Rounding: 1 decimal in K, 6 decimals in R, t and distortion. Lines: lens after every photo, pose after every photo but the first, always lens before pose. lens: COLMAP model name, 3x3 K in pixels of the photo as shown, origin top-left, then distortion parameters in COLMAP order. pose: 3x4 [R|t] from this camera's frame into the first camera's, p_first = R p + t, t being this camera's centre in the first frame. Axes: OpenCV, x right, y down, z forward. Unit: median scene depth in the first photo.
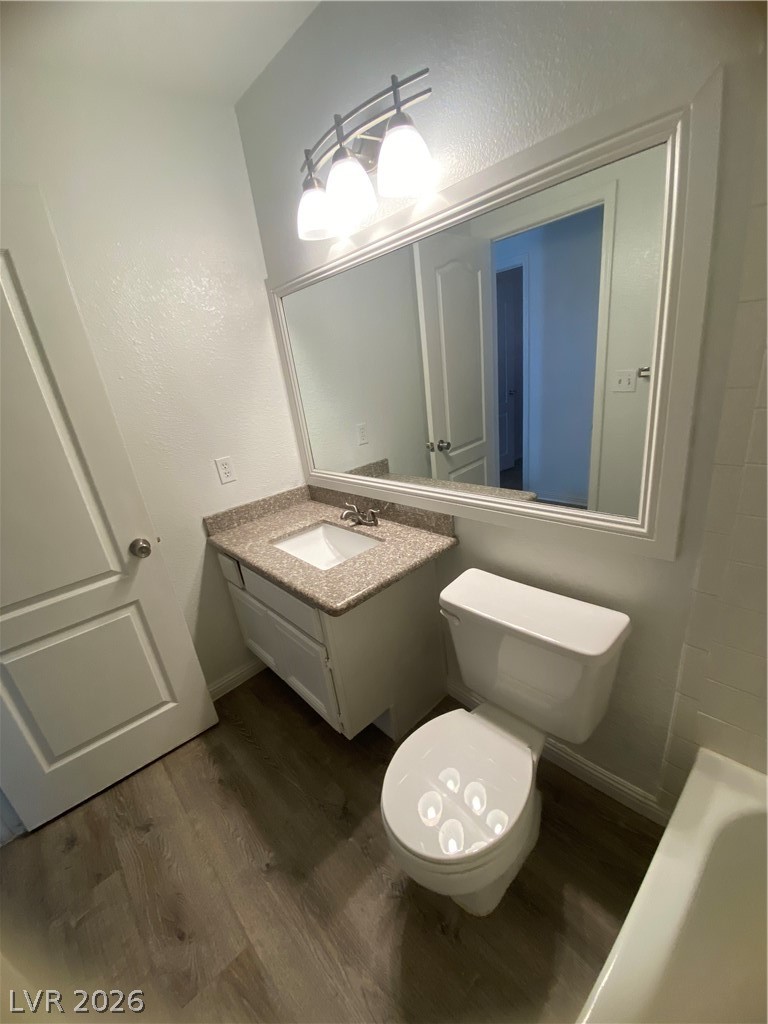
lens RADIAL K [[413.2, 0, 380.6], [0, 413.2, 514.2], [0, 0, 1]] dist [0.029799, -0.026683]
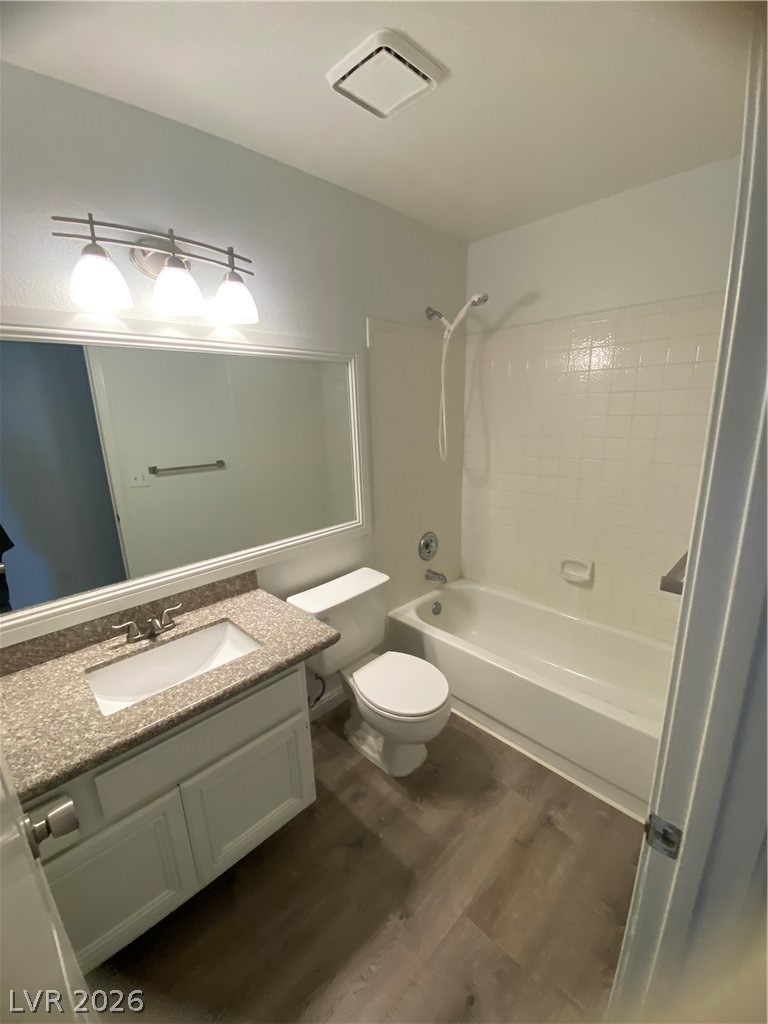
lens RADIAL K [[413.2, 0, 380.6], [0, 413.2, 514.2], [0, 0, 1]] dist [0.029799, -0.026683]
pose [[-0.029677, -0.108783, 0.993622, -1.073817], [0.383496, 0.916748, 0.111821, -0.147737], [-0.923066, 0.384368, 0.014512, 0.626522]]
